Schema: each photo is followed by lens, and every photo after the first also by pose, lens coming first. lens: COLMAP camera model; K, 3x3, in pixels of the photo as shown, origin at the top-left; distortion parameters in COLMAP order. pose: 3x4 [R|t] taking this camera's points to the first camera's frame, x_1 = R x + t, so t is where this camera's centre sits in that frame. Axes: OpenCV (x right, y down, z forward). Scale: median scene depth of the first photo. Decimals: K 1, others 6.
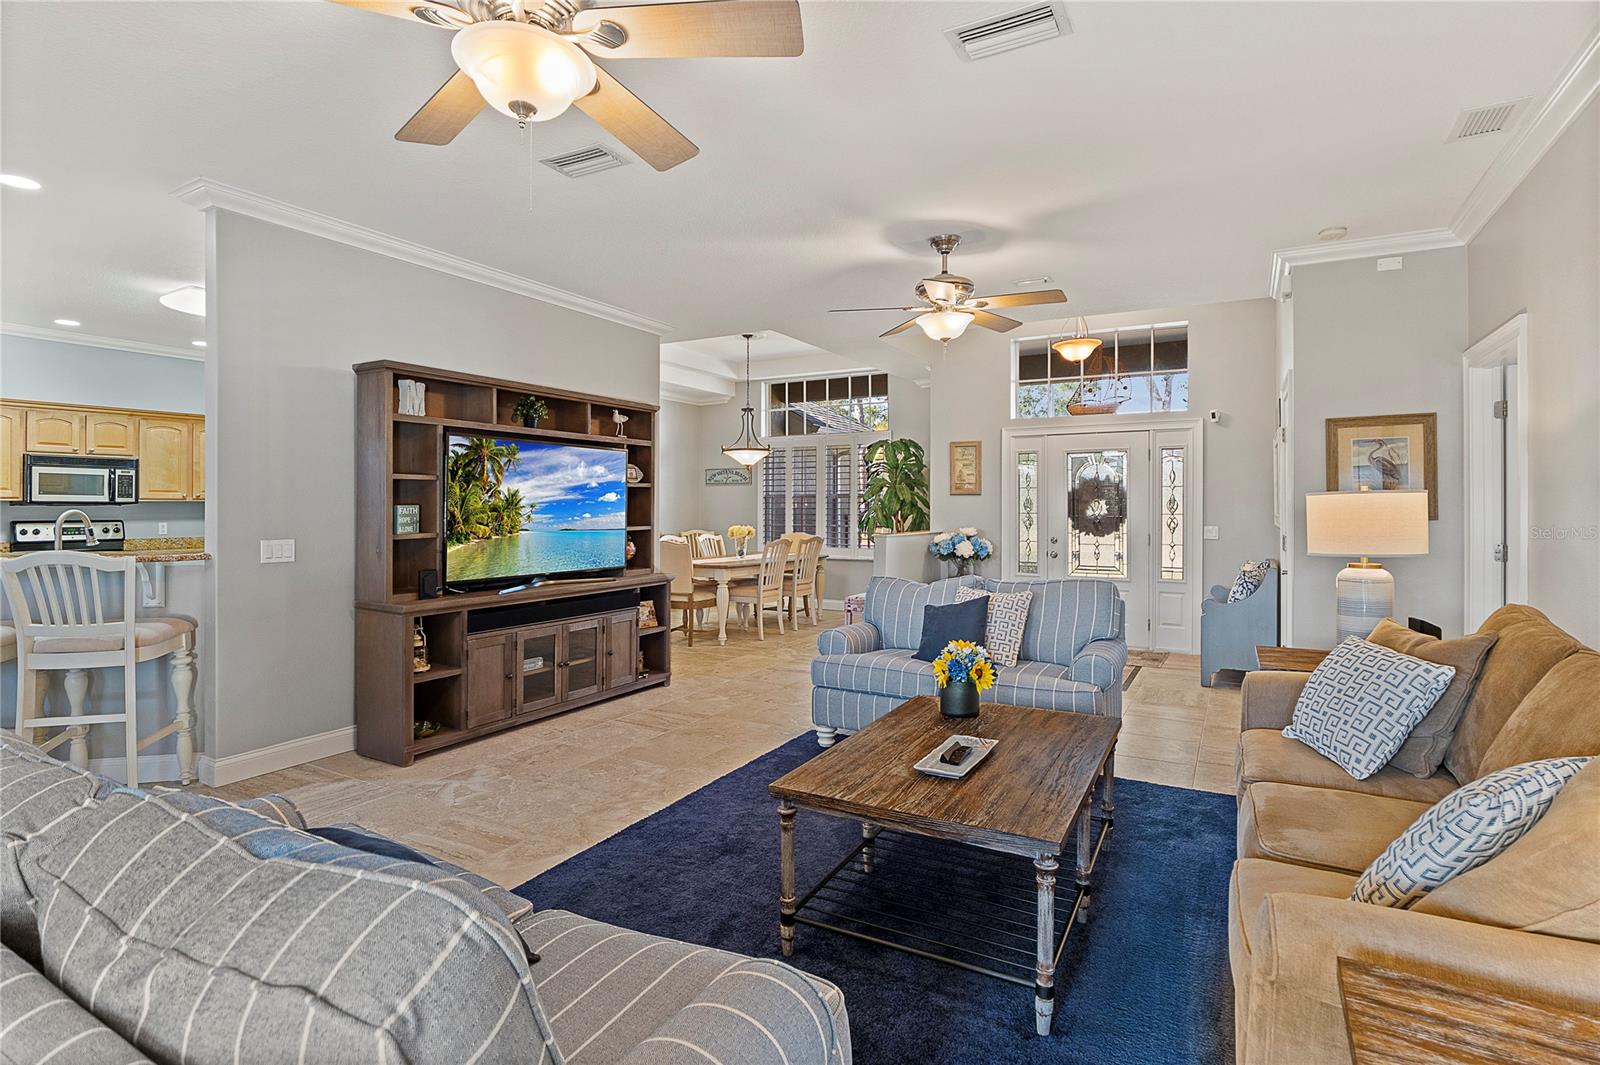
lens RADIAL K [[792.0, 0, 808.4], [0, 792.0, 537.7], [0, 0, 1]] dist [-0.002052, -0.001300]
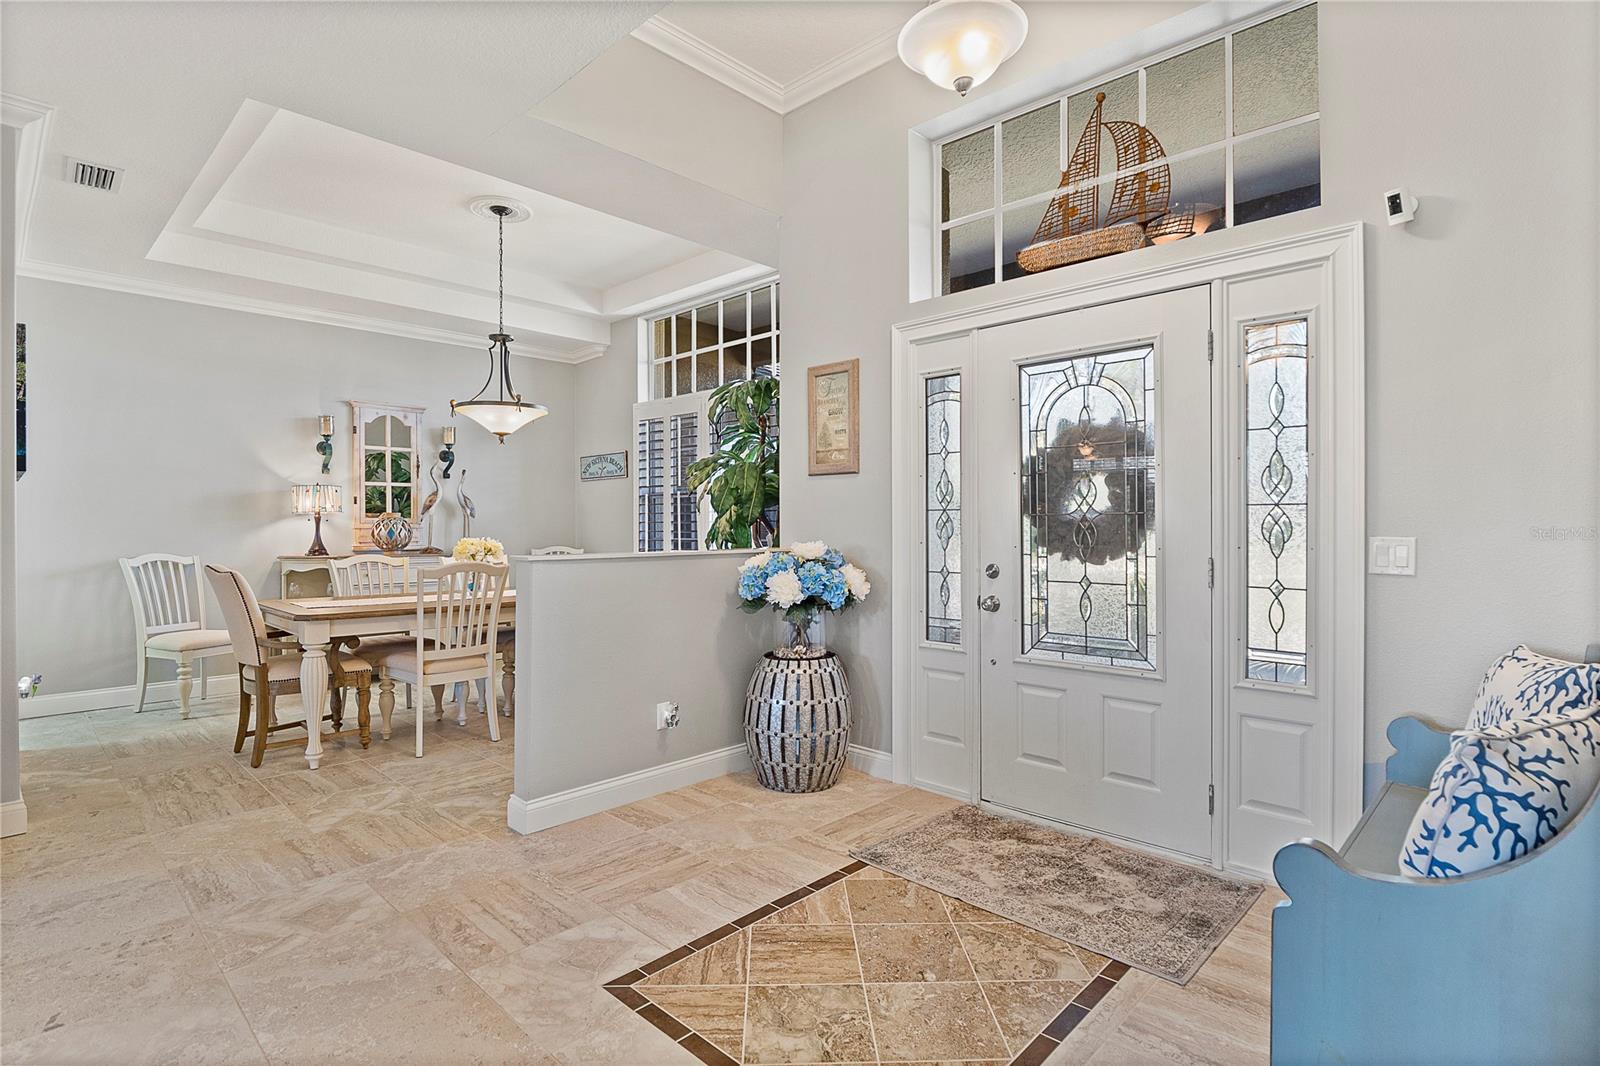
lens RADIAL K [[792.0, 0, 808.4], [0, 792.0, 538.2], [0, 0, 1]] dist [-0.002052, -0.001300]
pose [[0.970070, 0.002065, -0.242816, 0.315925], [-0.008185, 0.999674, -0.024199, -0.003302], [0.242687, 0.025462, 0.969770, 0.554730]]
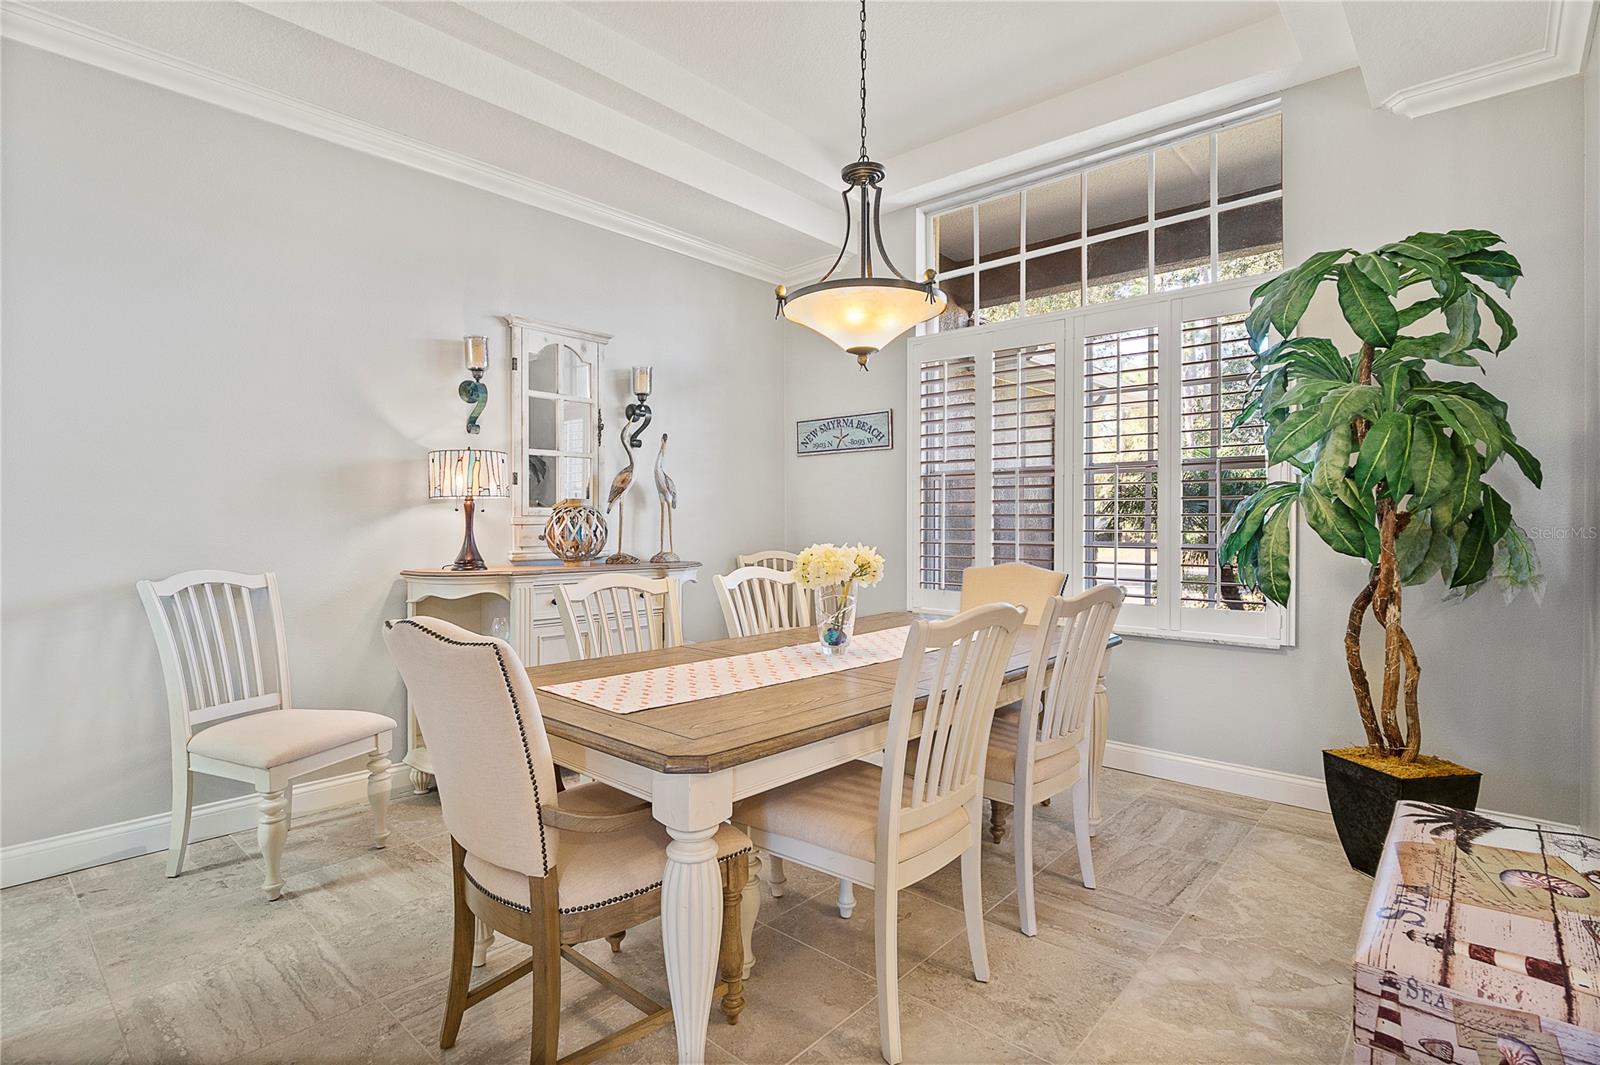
lens RADIAL K [[789.9, 0, 800.0], [0, 789.9, 532.5], [0, 0, 1]] dist [0.002354, -0.000380]
pose [[0.975231, 0.003974, -0.221152, -0.035133], [-0.009888, 0.999622, -0.025642, -0.012783], [0.220966, 0.027194, 0.974902, 0.776144]]
